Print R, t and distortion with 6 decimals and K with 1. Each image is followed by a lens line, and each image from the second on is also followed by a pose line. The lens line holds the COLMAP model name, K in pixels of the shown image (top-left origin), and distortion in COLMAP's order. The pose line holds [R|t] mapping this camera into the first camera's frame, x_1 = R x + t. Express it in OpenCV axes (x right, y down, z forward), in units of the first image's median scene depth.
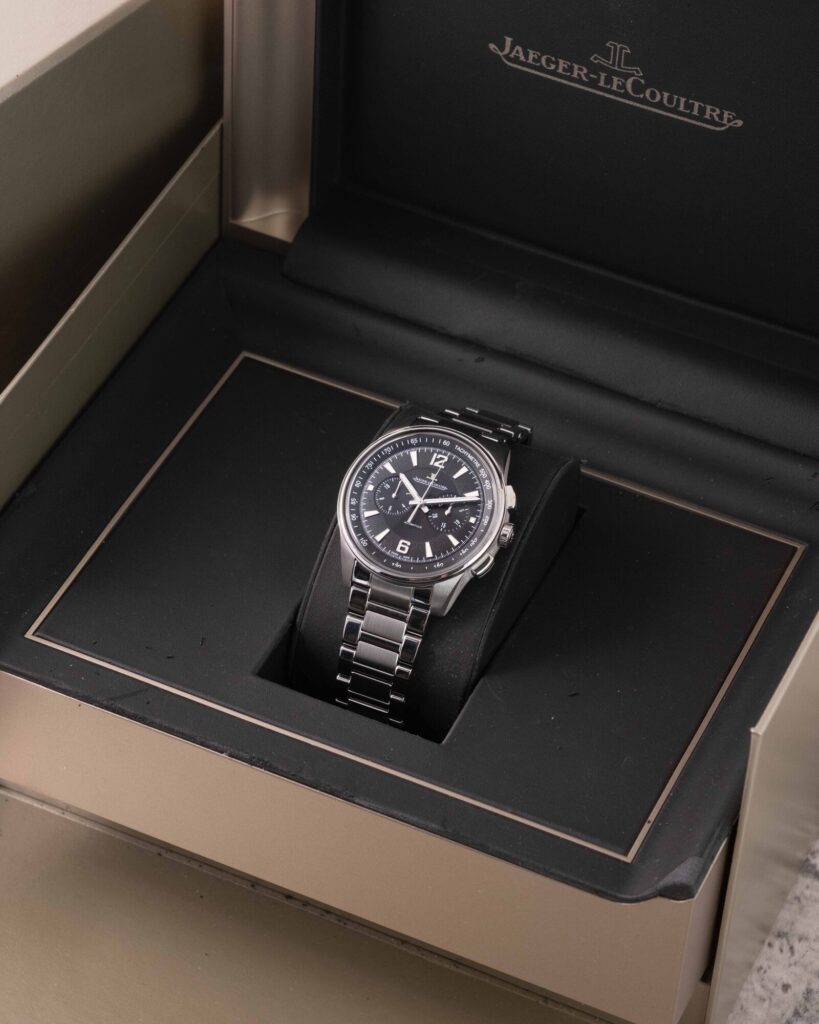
lens RADIAL K [[4140.0, 0, 412.0], [0, 4140.0, 512.1], [0, 0, 1]] dist [0.126512, 0.000000]
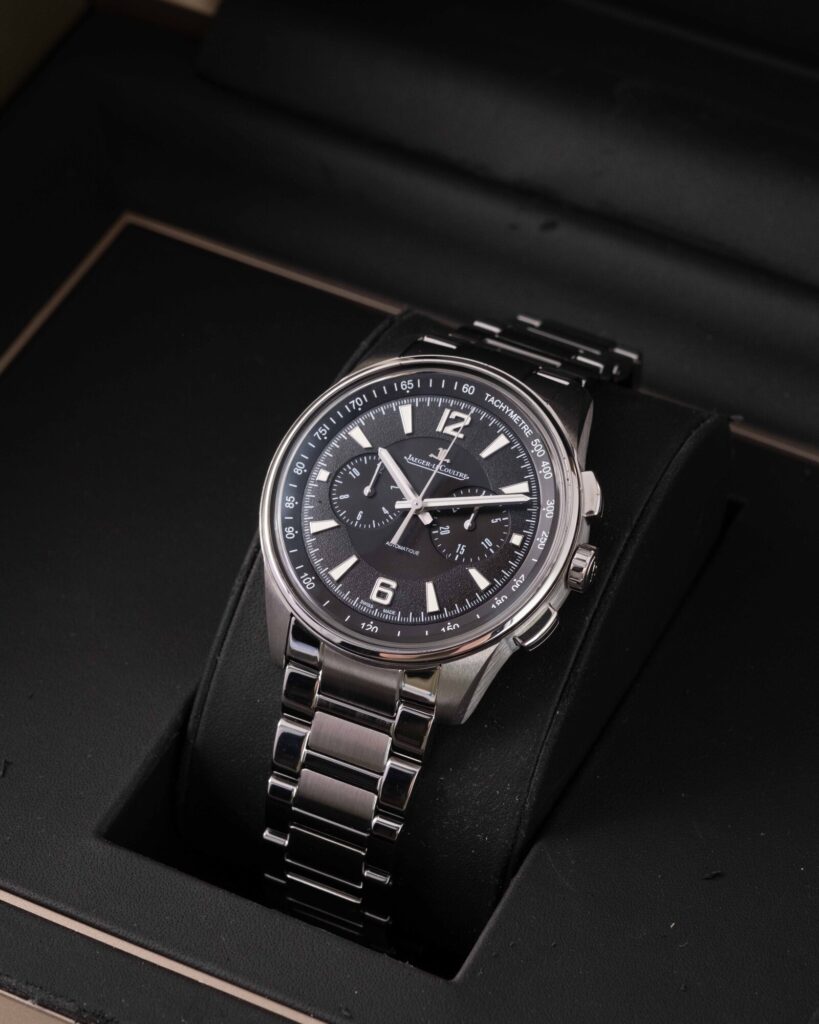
lens RADIAL K [[4140.0, 0, 405.4], [0, 4140.0, 511.8], [0, 0, 1]] dist [0.126512, 0.000000]
pose [[0.998562, -0.002885, -0.053532, 0.028276], [0.004877, 0.999298, 0.037132, -0.020637], [0.053387, -0.037340, 0.997876, 0.479971]]
